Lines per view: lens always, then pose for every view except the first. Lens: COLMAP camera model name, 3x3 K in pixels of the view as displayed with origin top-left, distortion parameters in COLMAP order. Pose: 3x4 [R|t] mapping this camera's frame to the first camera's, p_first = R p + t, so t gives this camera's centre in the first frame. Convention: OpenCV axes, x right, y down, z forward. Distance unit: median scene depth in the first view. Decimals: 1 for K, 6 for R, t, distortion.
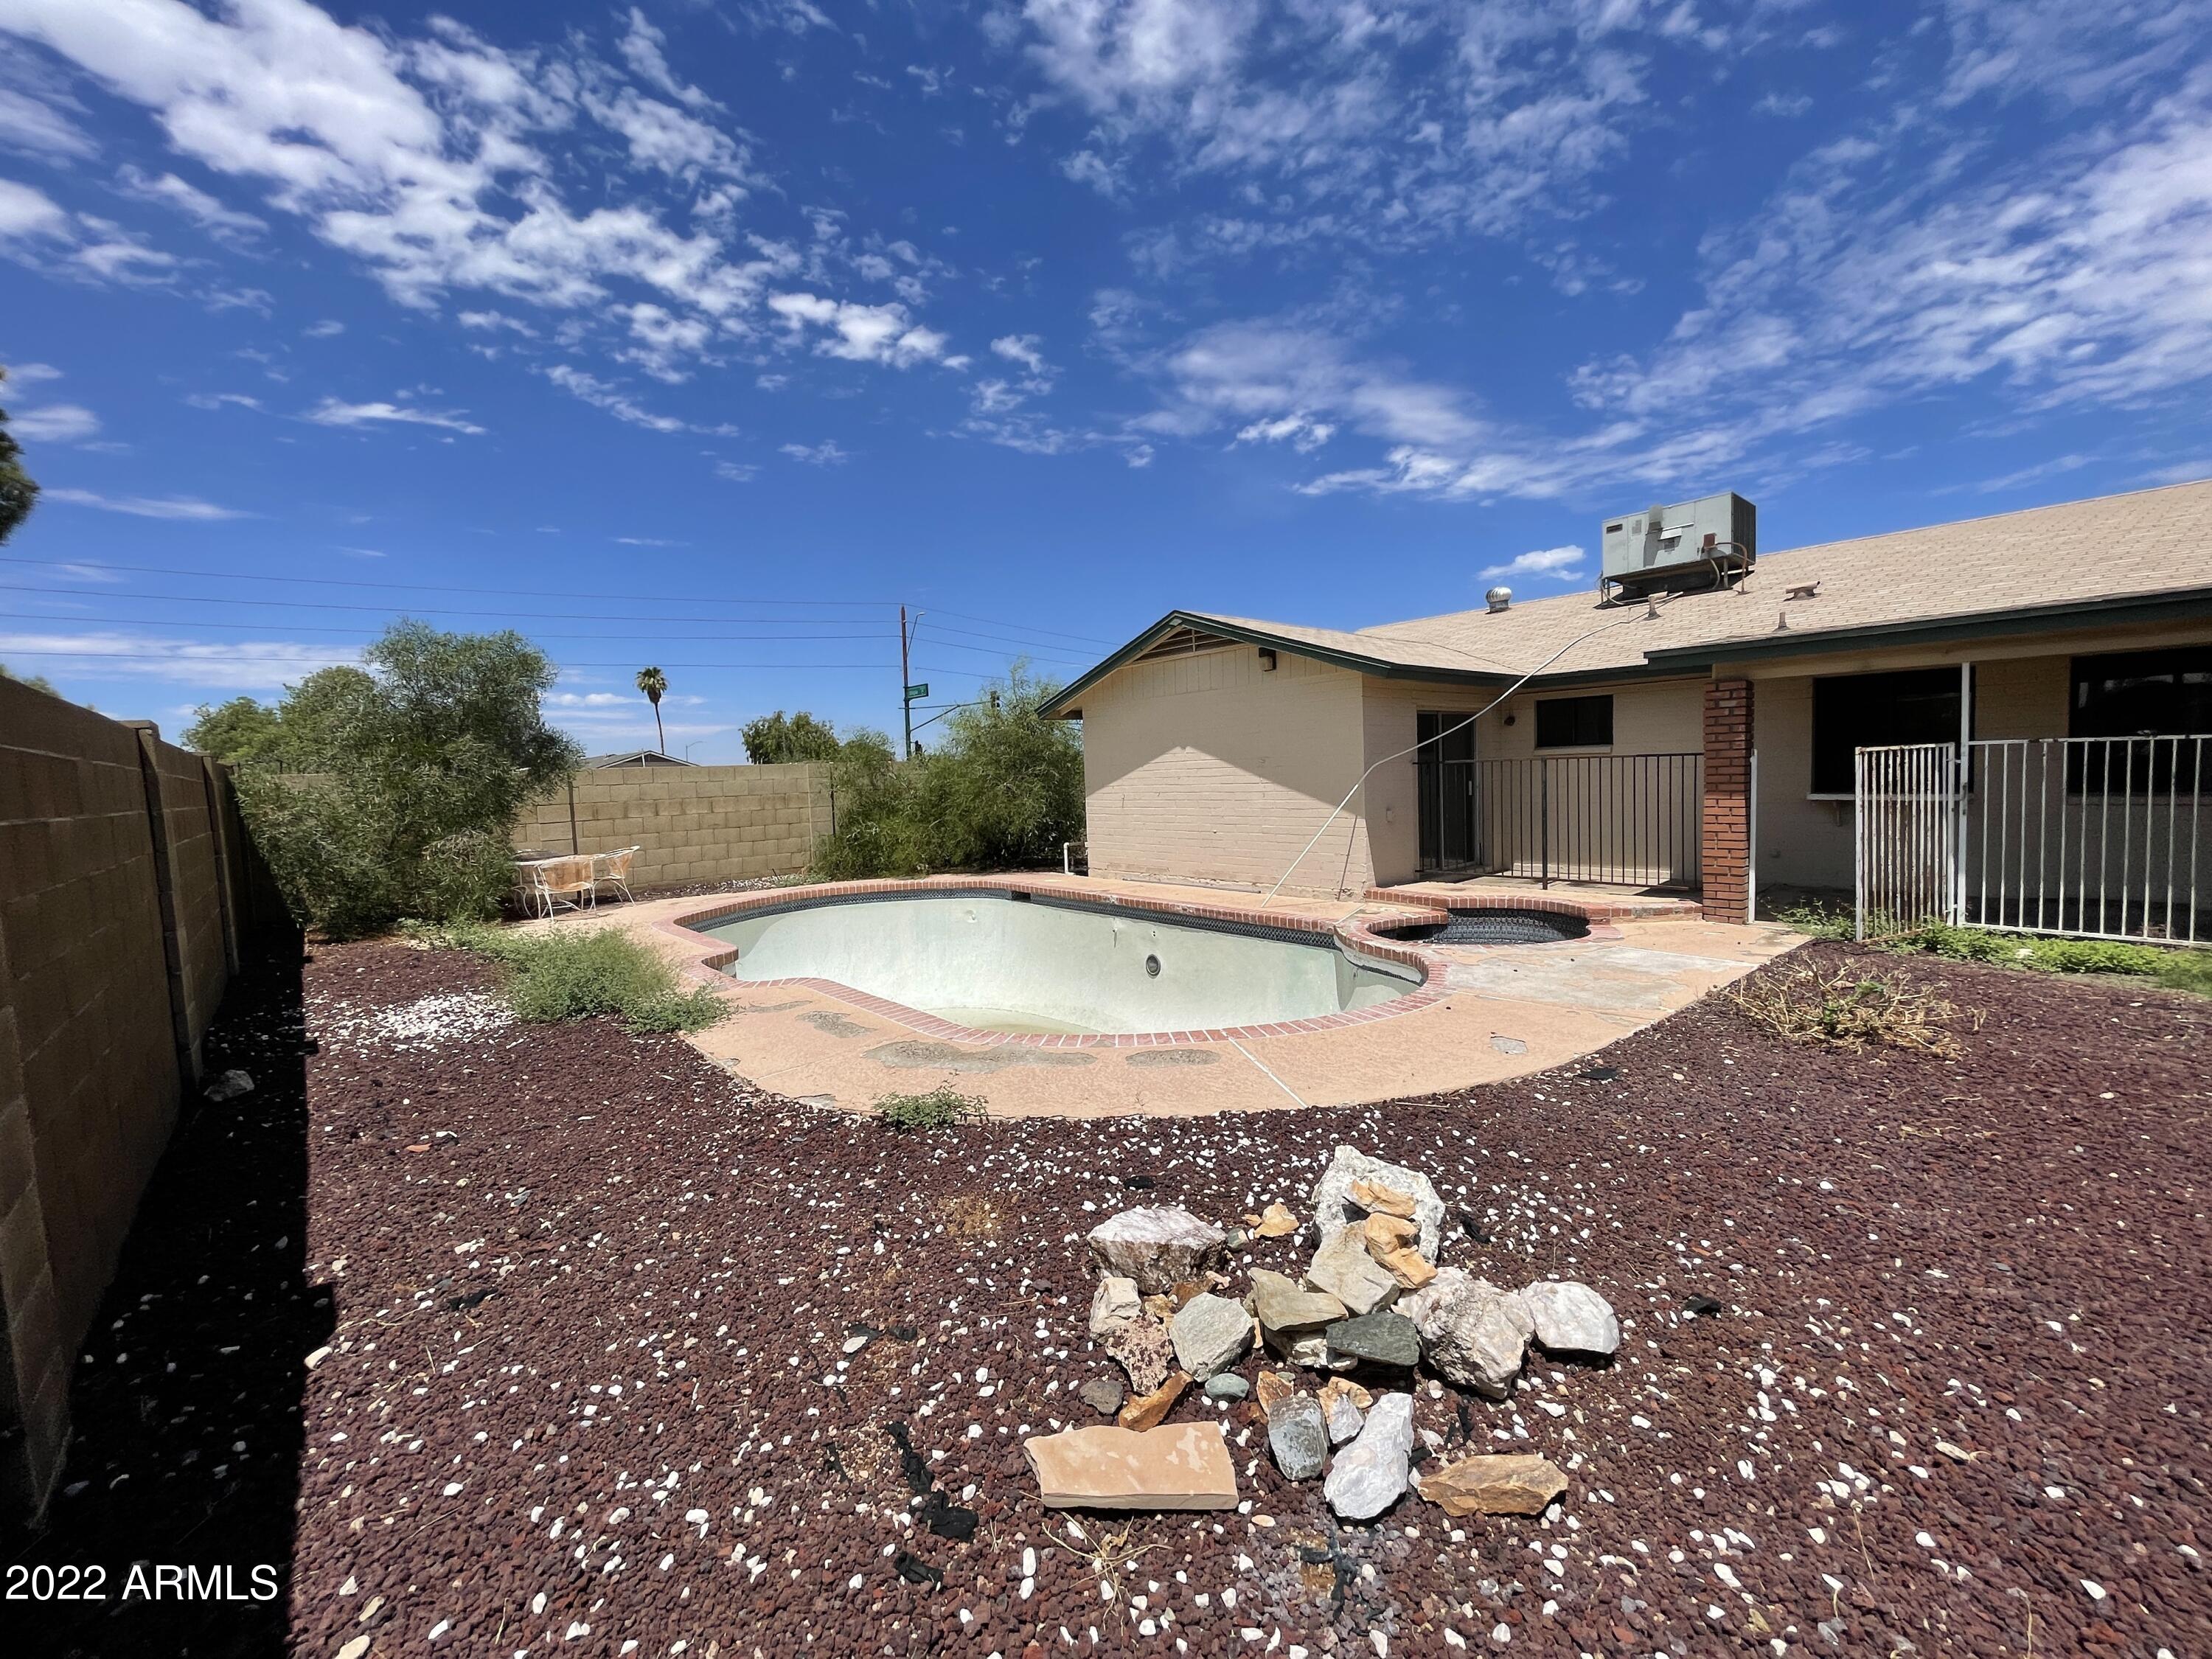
lens RADIAL K [[890.5, 0, 1103.7], [0, 890.5, 830.7], [0, 0, 1]] dist [-0.003144, 0.000676]
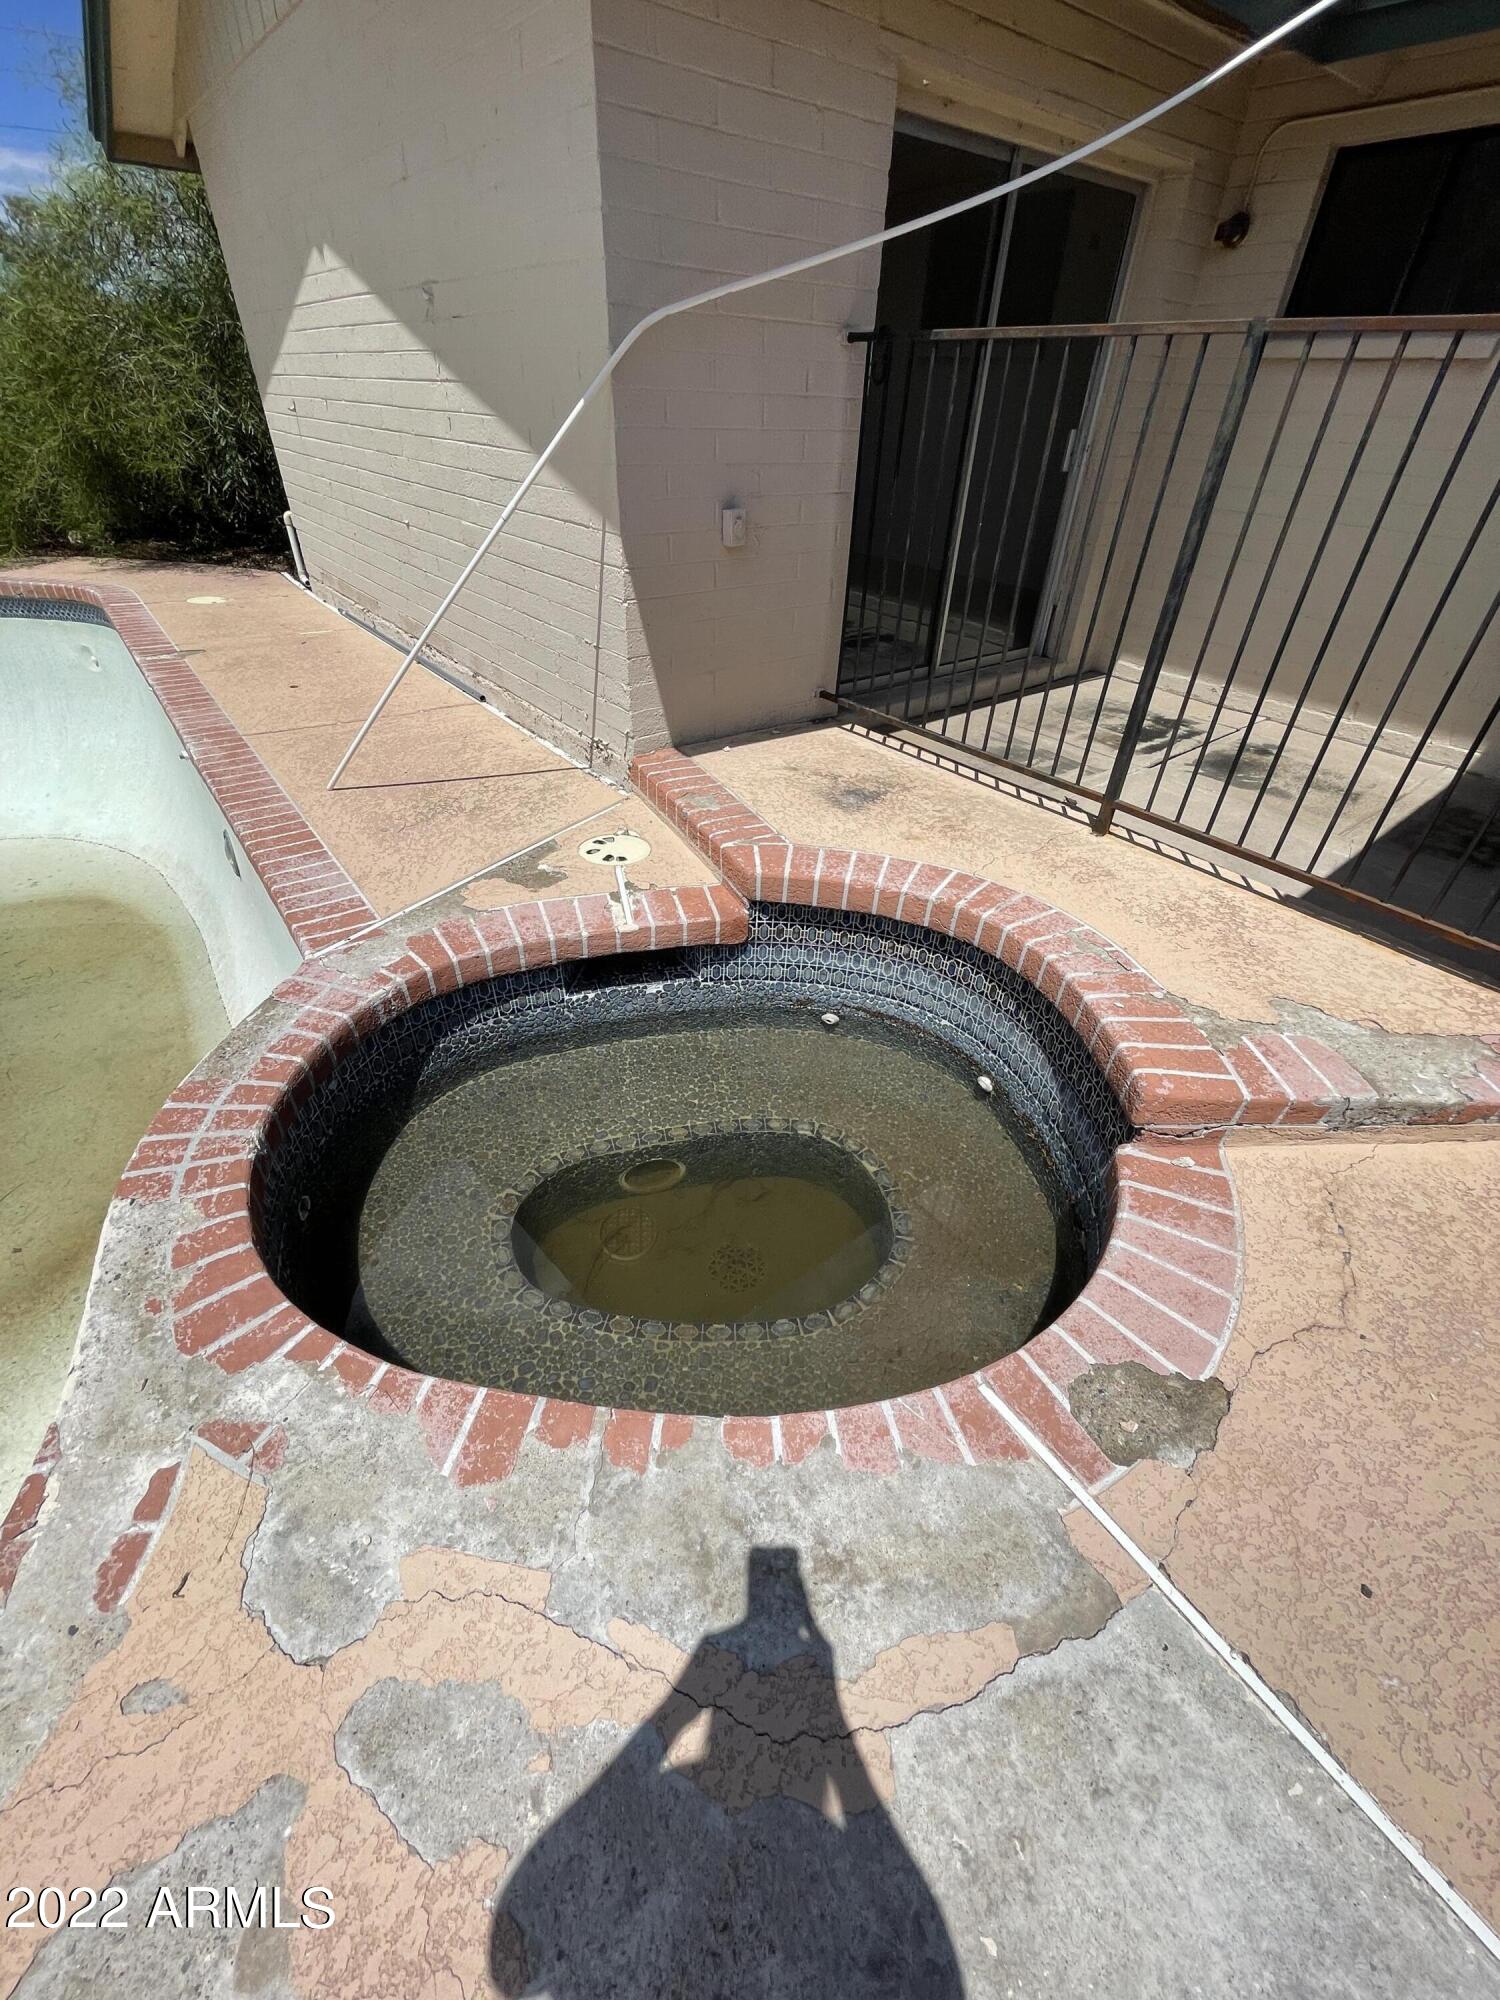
lens RADIAL K [[805.1, 0, 748.4], [0, 805.1, 994.8], [0, 0, 1]] dist [-0.003144, 0.000676]
pose [[0.995644, 0.092666, -0.010332, 0.315235], [-0.072004, 0.834539, 0.546224, -0.032636], [0.059239, -0.543101, 0.837575, 0.596742]]
